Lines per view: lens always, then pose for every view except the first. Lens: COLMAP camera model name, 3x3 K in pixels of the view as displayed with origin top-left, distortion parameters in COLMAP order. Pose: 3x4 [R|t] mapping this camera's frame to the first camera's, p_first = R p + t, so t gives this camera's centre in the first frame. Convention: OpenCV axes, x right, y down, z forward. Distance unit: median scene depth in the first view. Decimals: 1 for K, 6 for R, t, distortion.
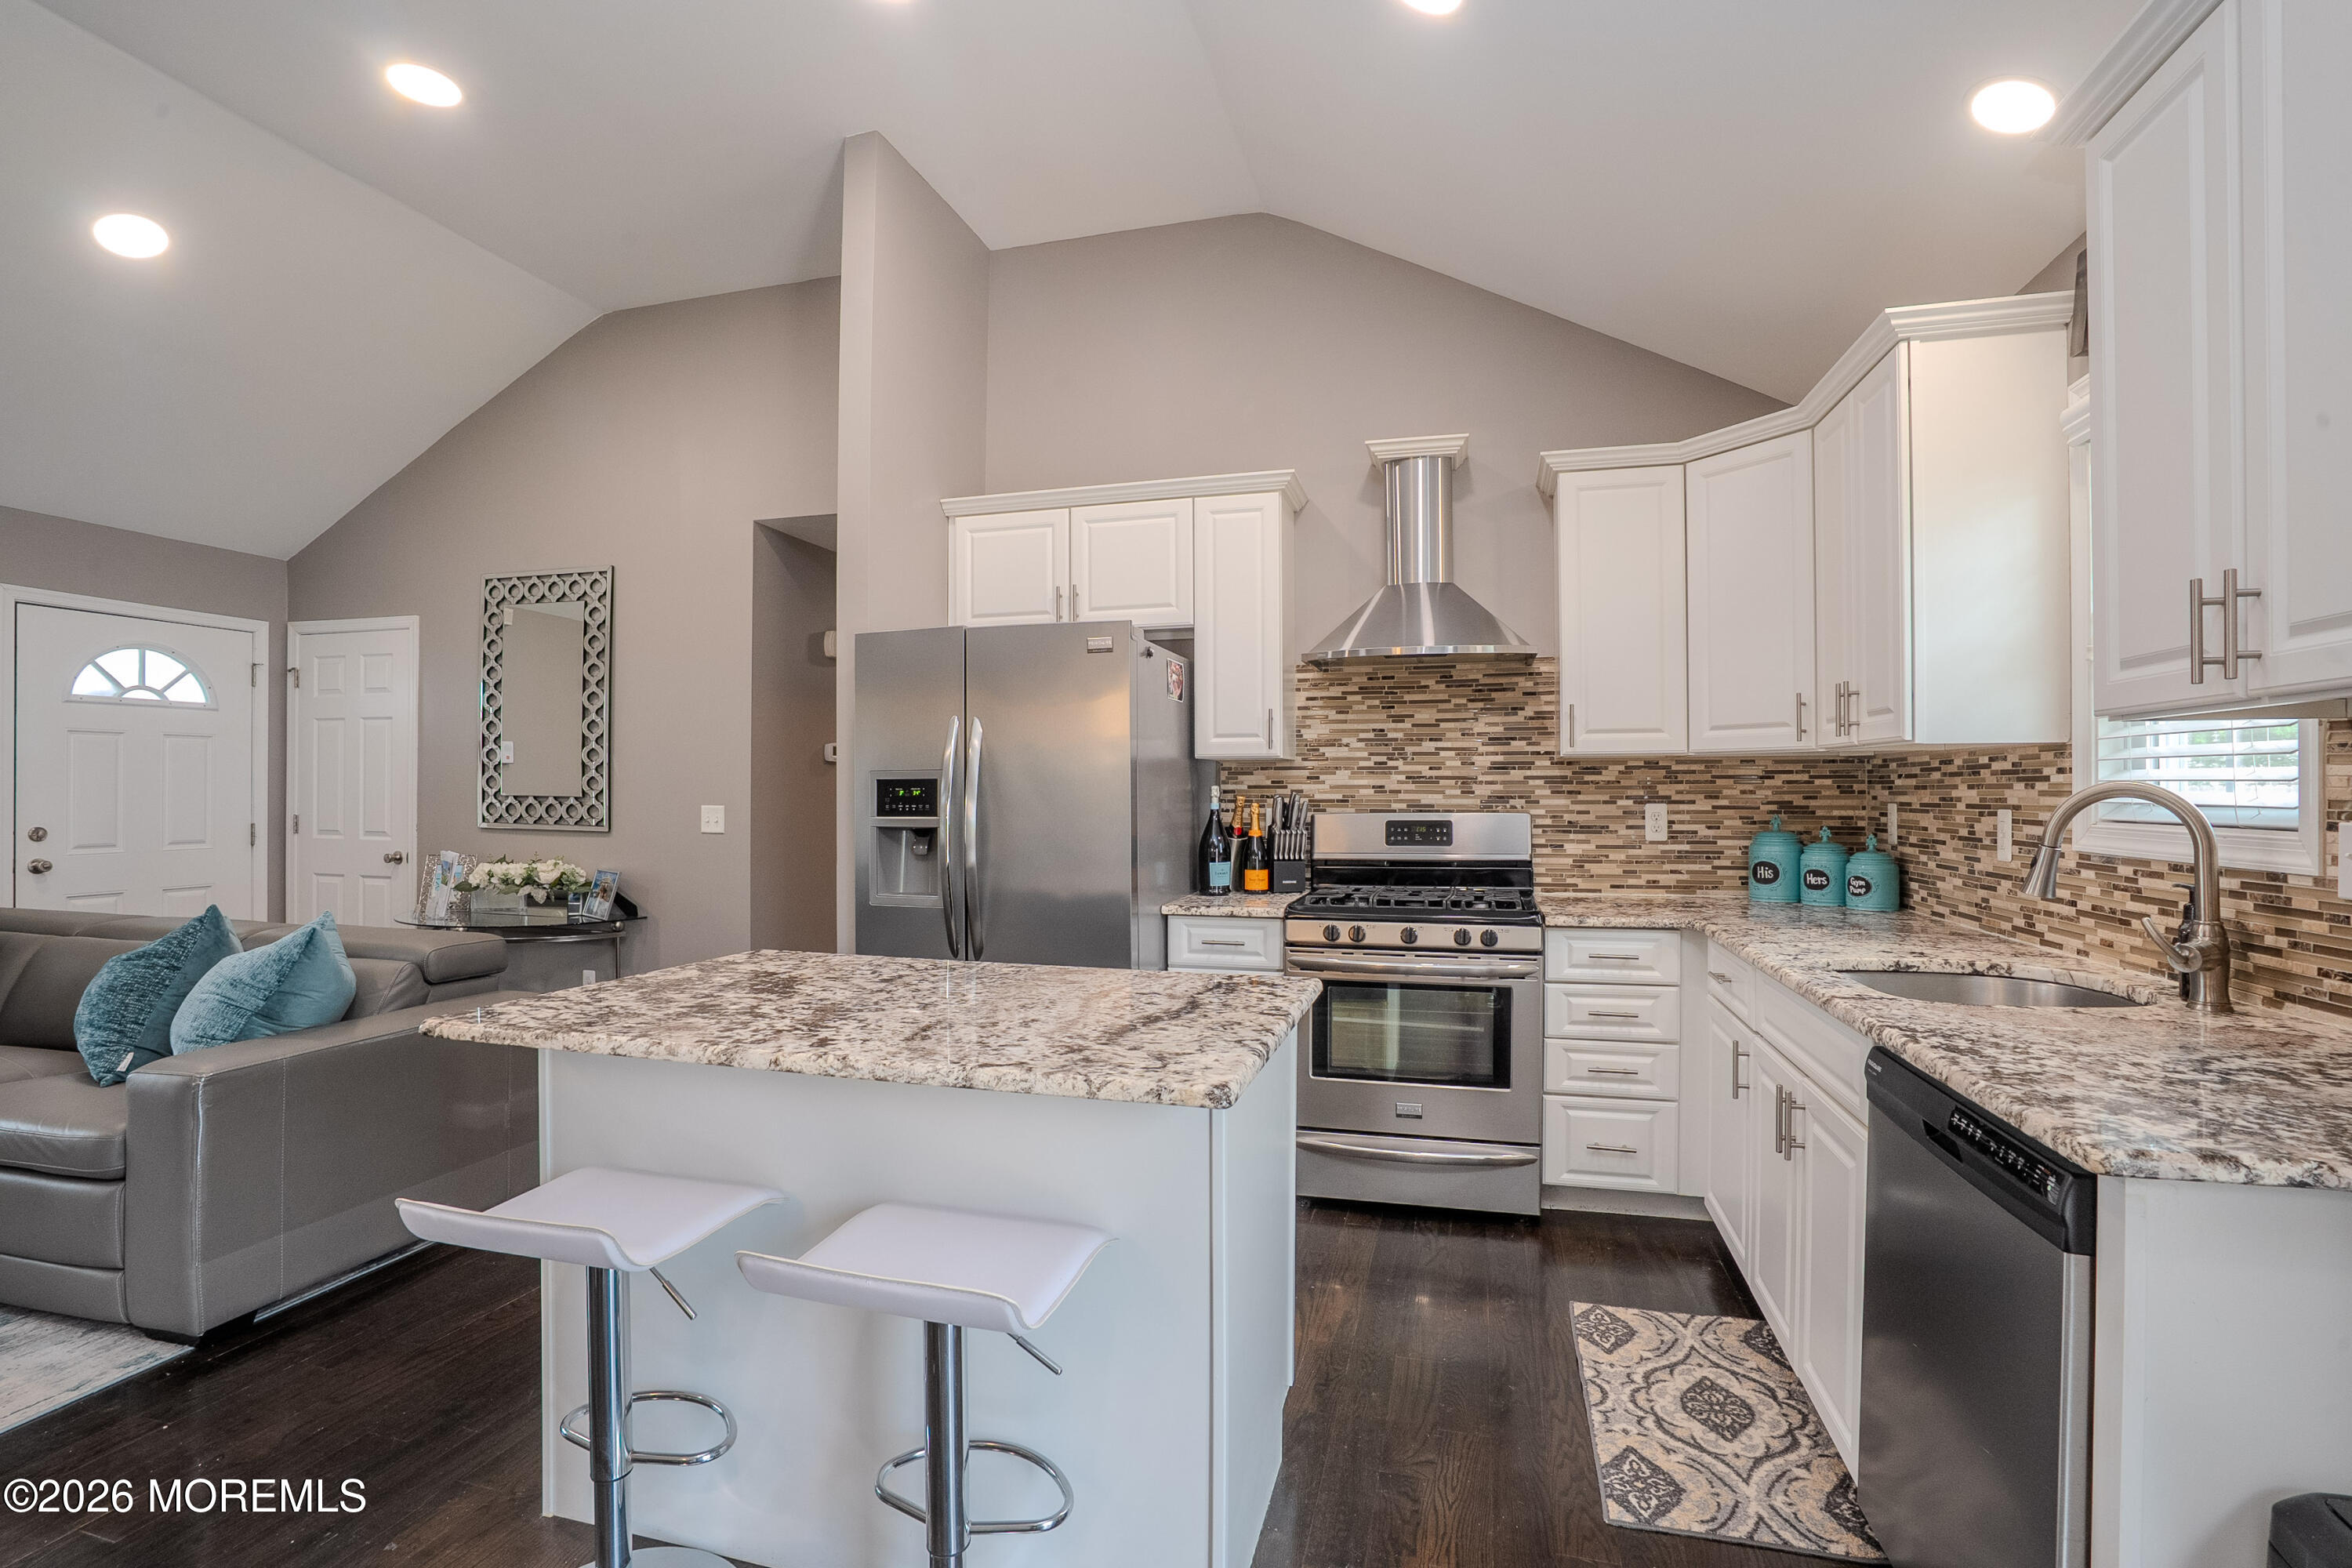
lens RADIAL K [[1076.2, 0, 1174.1], [0, 1076.2, 786.7], [0, 0, 1]] dist [-0.059704, 0.021362]
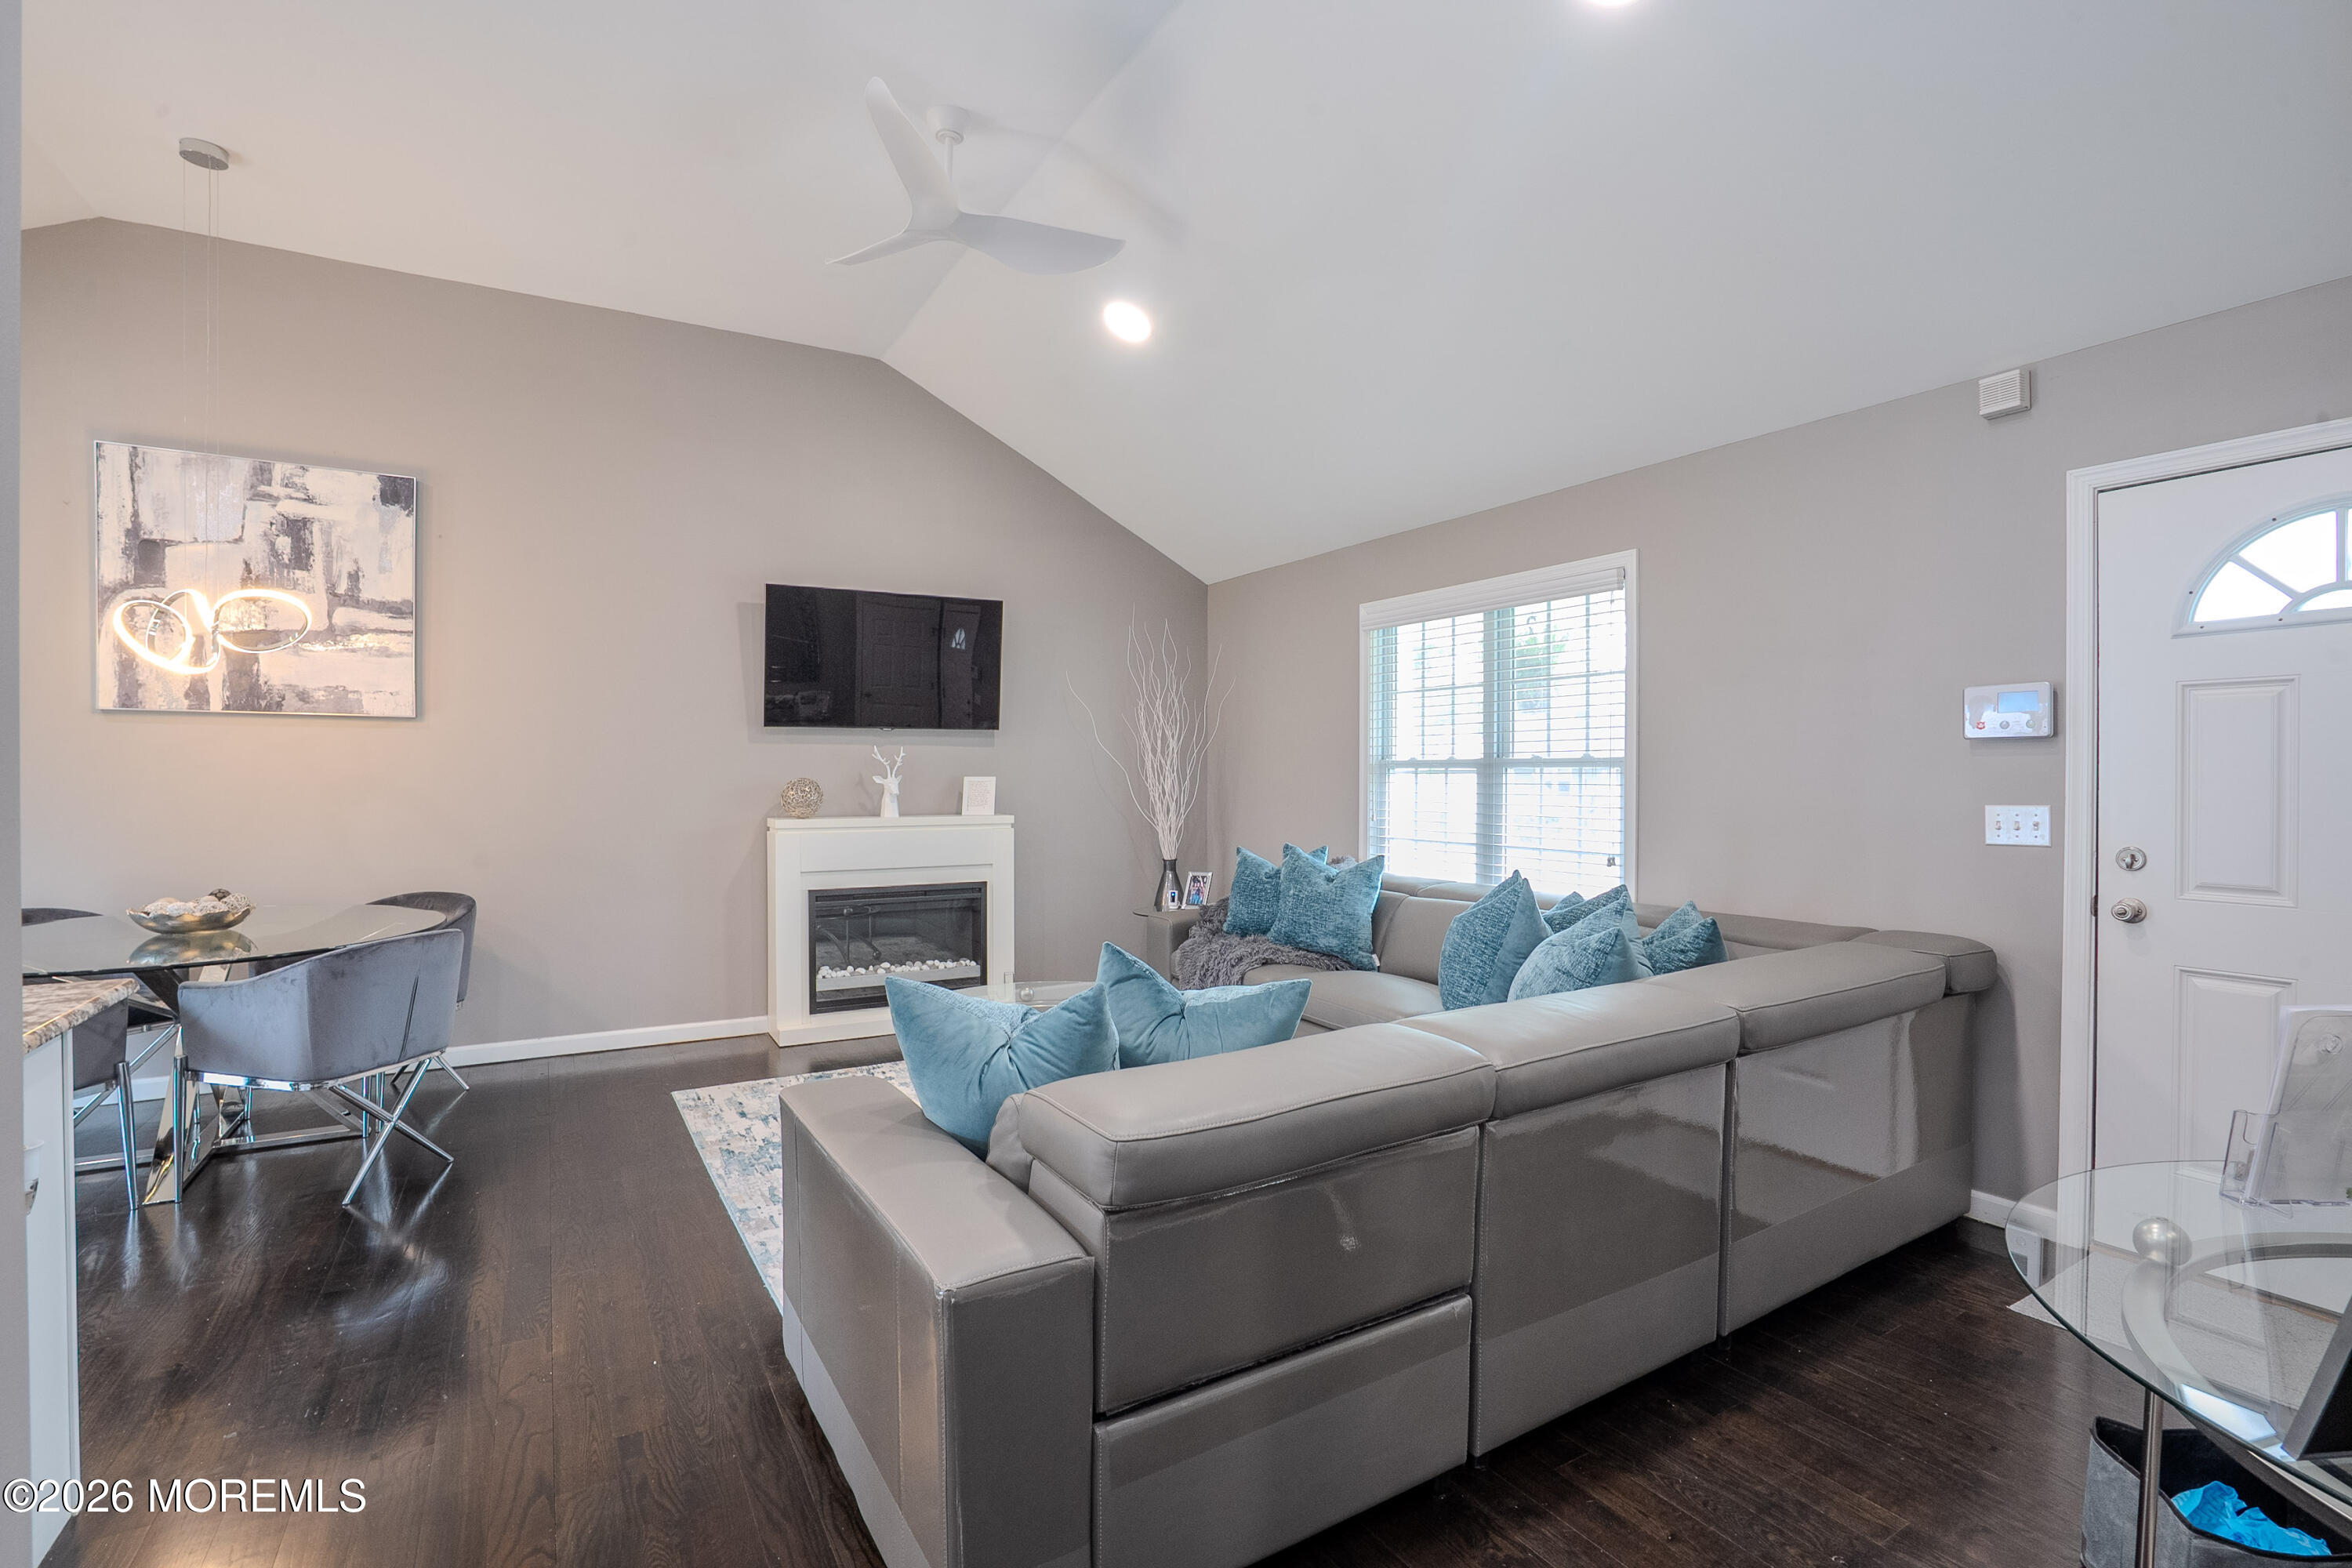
lens RADIAL K [[1076.2, 0, 1176.9], [0, 1076.2, 787.0], [0, 0, 1]] dist [-0.059704, 0.021362]
pose [[-0.690775, 0.008639, -0.723018, -0.313965], [0.001241, 0.999941, 0.010762, -0.004772], [0.723069, 0.006537, -0.690745, 1.223741]]
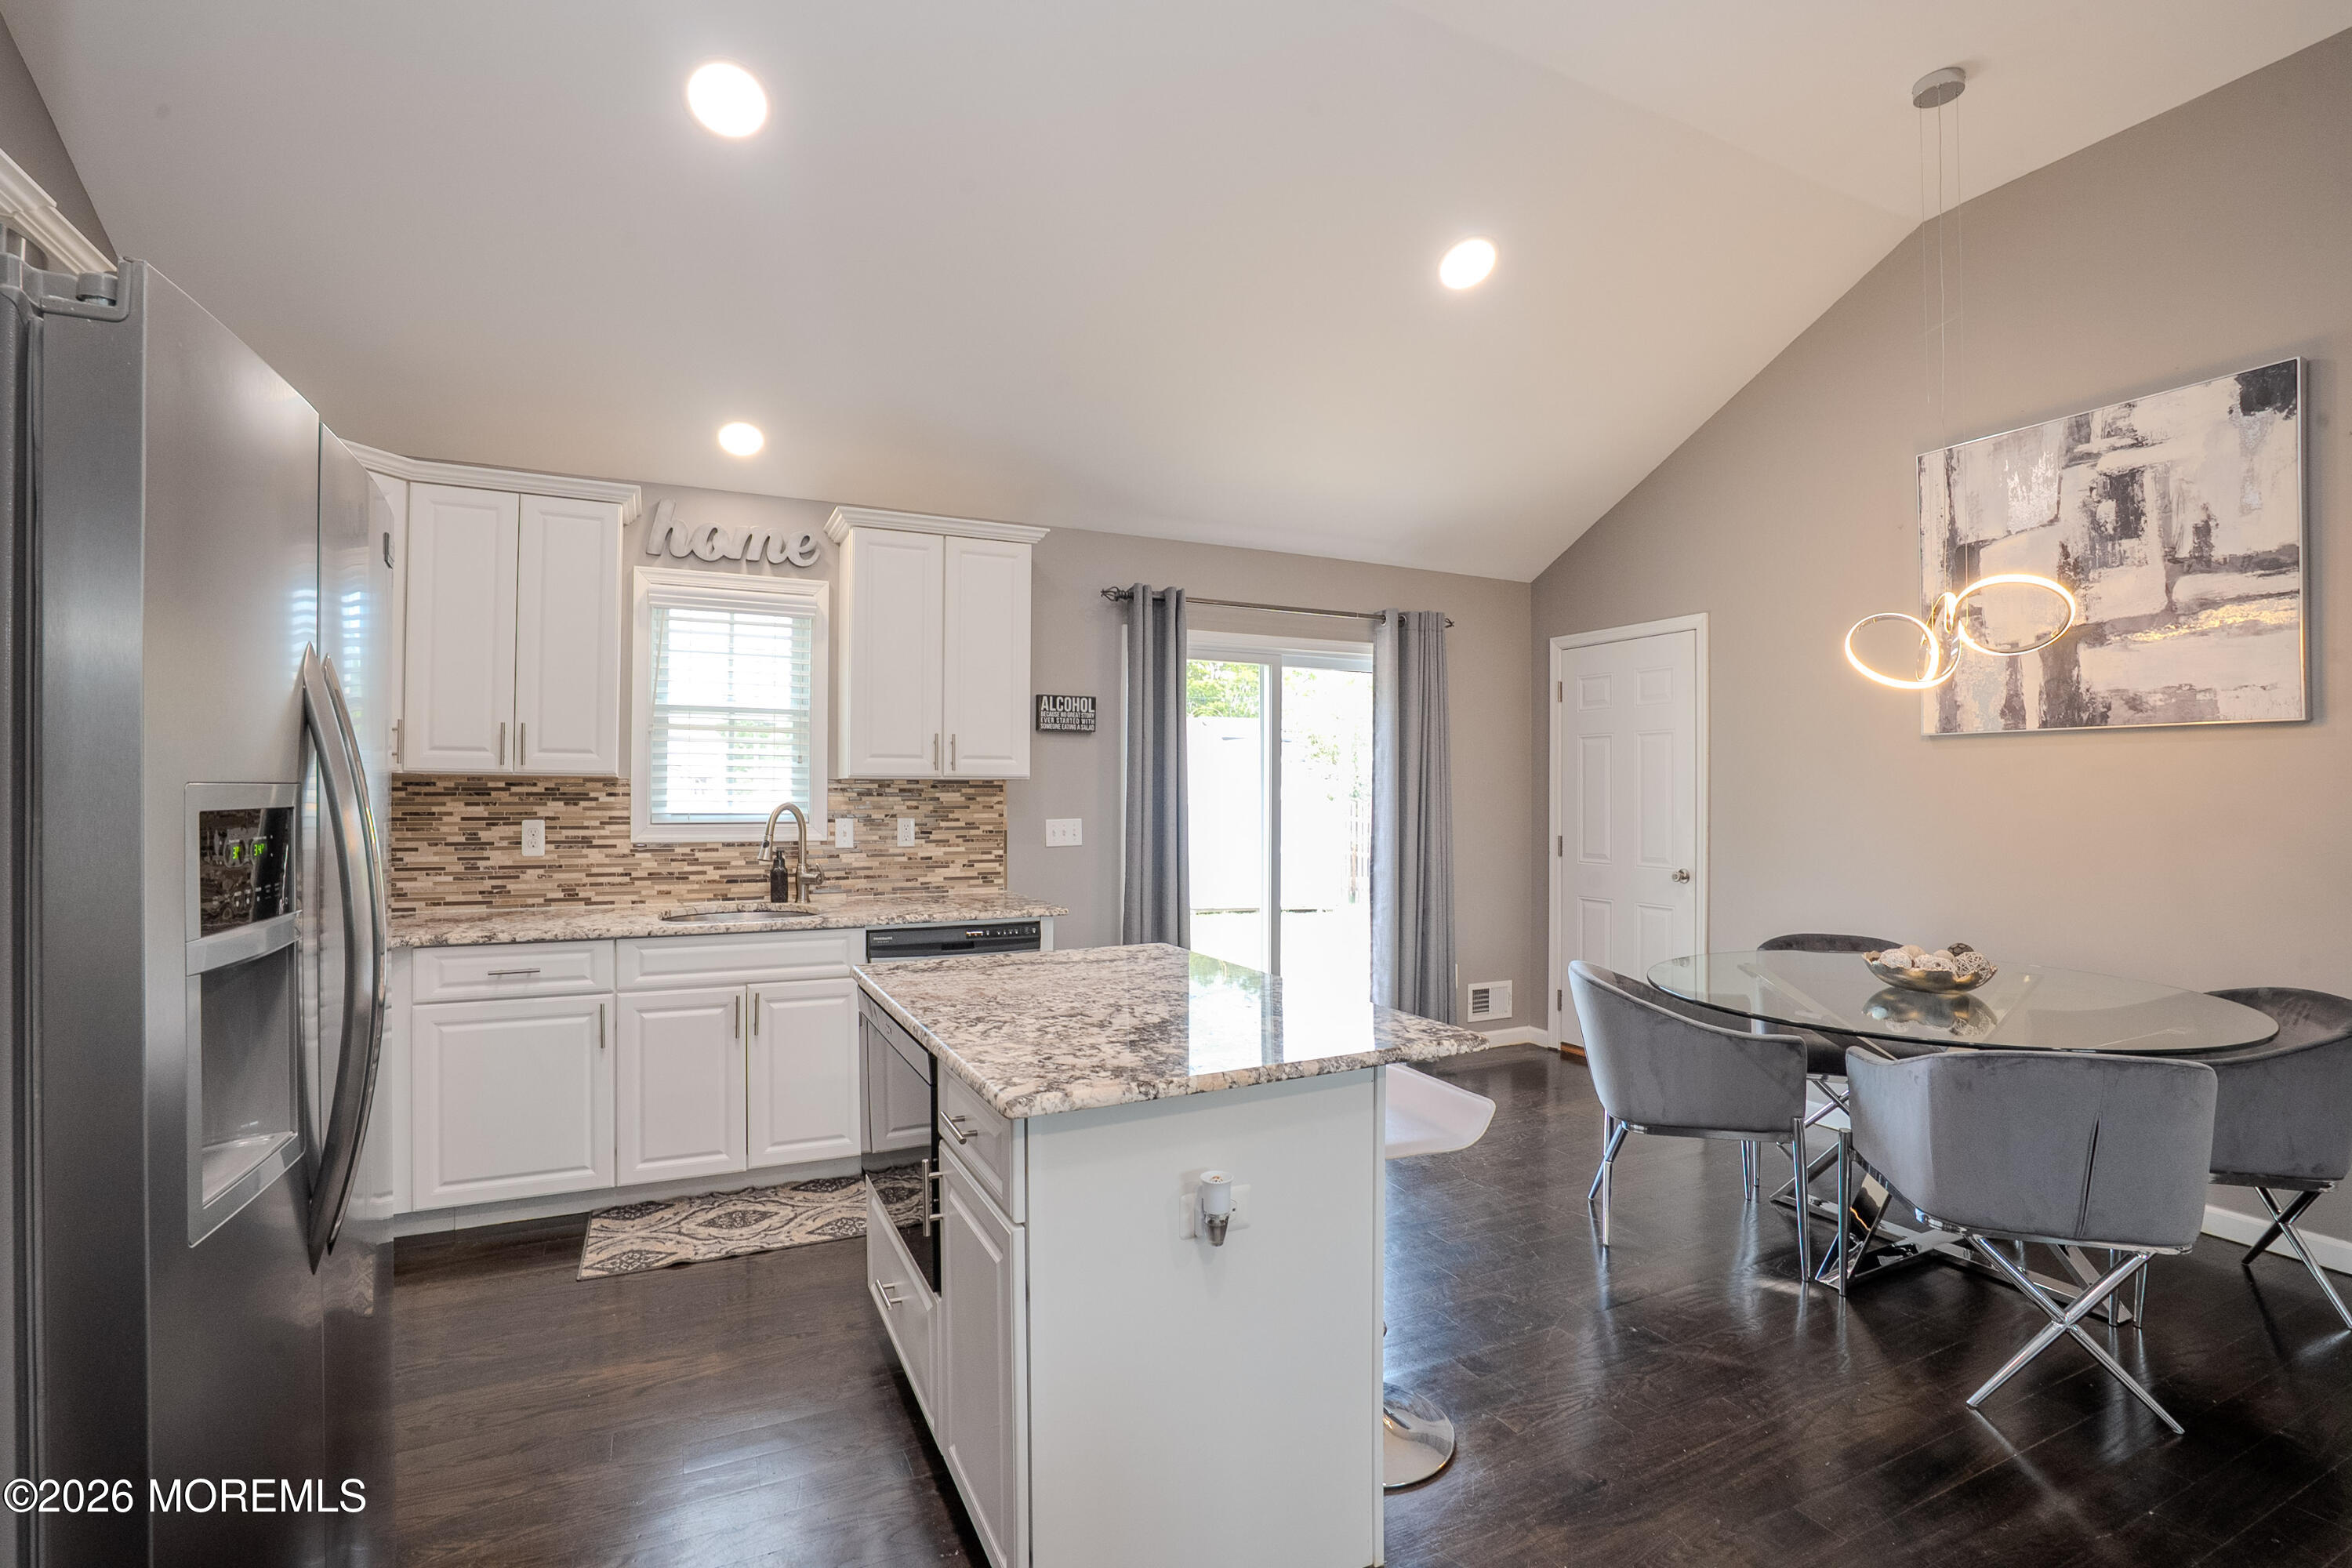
lens RADIAL K [[1076.2, 0, 1165.8], [0, 1076.2, 785.1], [0, 0, 1]] dist [-0.059704, 0.021362]
pose [[-0.657942, 0.004758, 0.753053, -0.607898], [-0.006110, 0.999913, -0.011656, -0.010216], [-0.753044, -0.012270, -0.657856, 0.905582]]
